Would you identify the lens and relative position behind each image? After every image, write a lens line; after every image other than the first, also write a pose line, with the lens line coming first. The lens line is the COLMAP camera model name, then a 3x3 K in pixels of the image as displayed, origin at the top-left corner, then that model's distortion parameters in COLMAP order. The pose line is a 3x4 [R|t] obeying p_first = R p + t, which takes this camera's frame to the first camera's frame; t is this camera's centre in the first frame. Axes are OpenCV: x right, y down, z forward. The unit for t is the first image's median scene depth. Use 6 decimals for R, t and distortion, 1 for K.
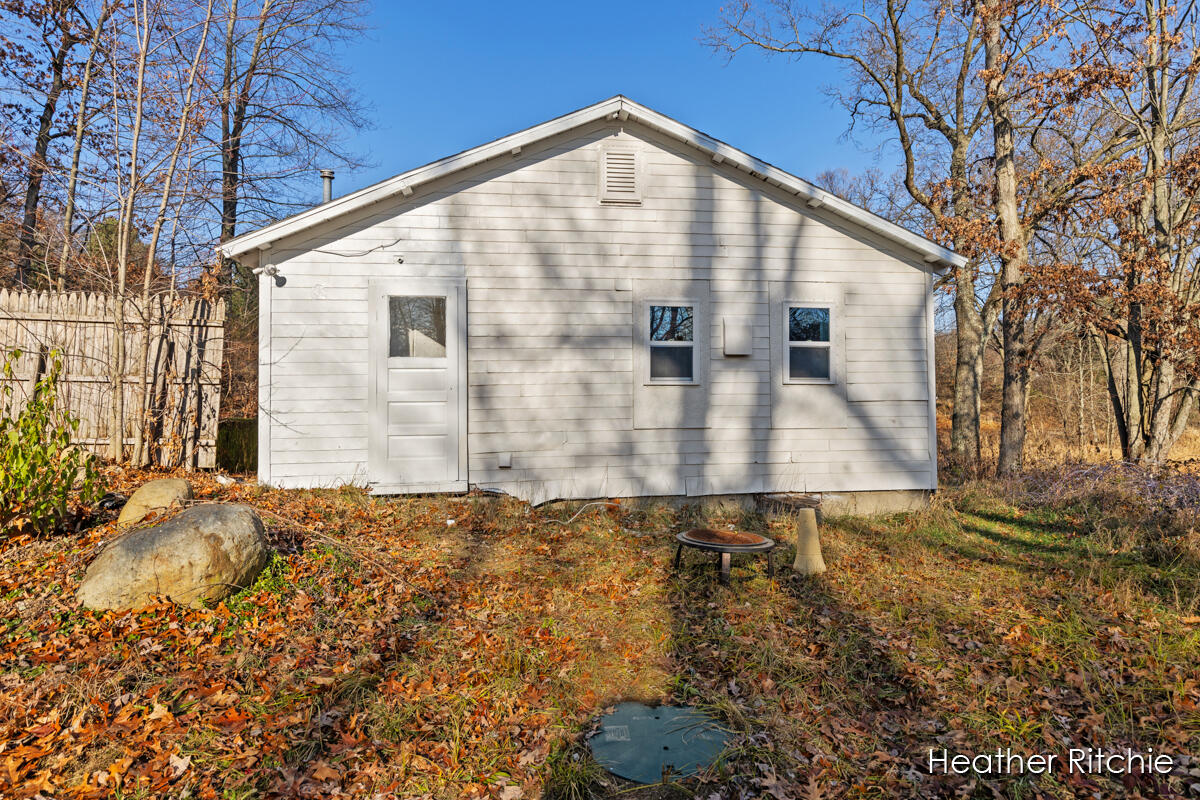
lens RADIAL K [[663.1, 0, 599.9], [0, 663.1, 396.9], [0, 0, 1]] dist [-0.003534, -0.001851]
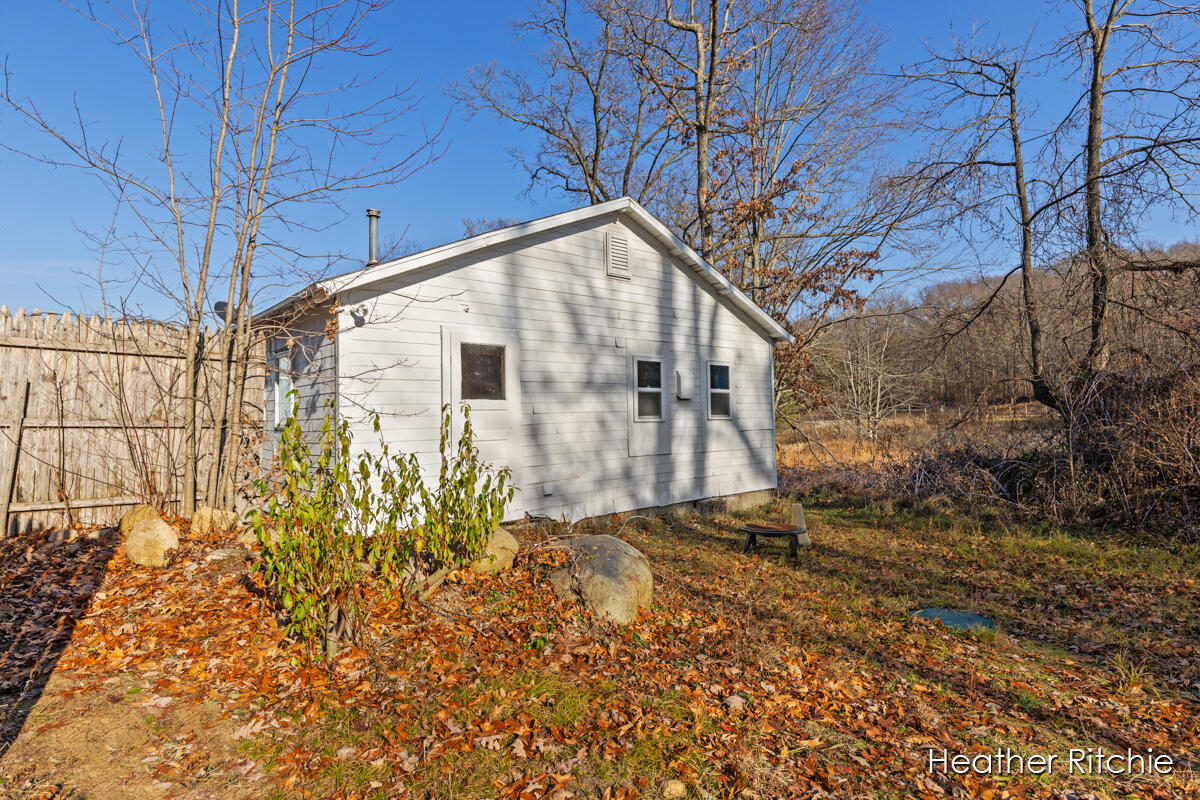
lens RADIAL K [[667.2, 0, 600.6], [0, 667.2, 400.4], [0, 0, 1]] dist [-0.006146, -0.000401]
pose [[0.809170, 0.004486, 0.587558, -0.741169], [0.012291, 0.999623, -0.024559, -0.028050], [-0.587446, 0.027094, 0.808809, 0.000061]]
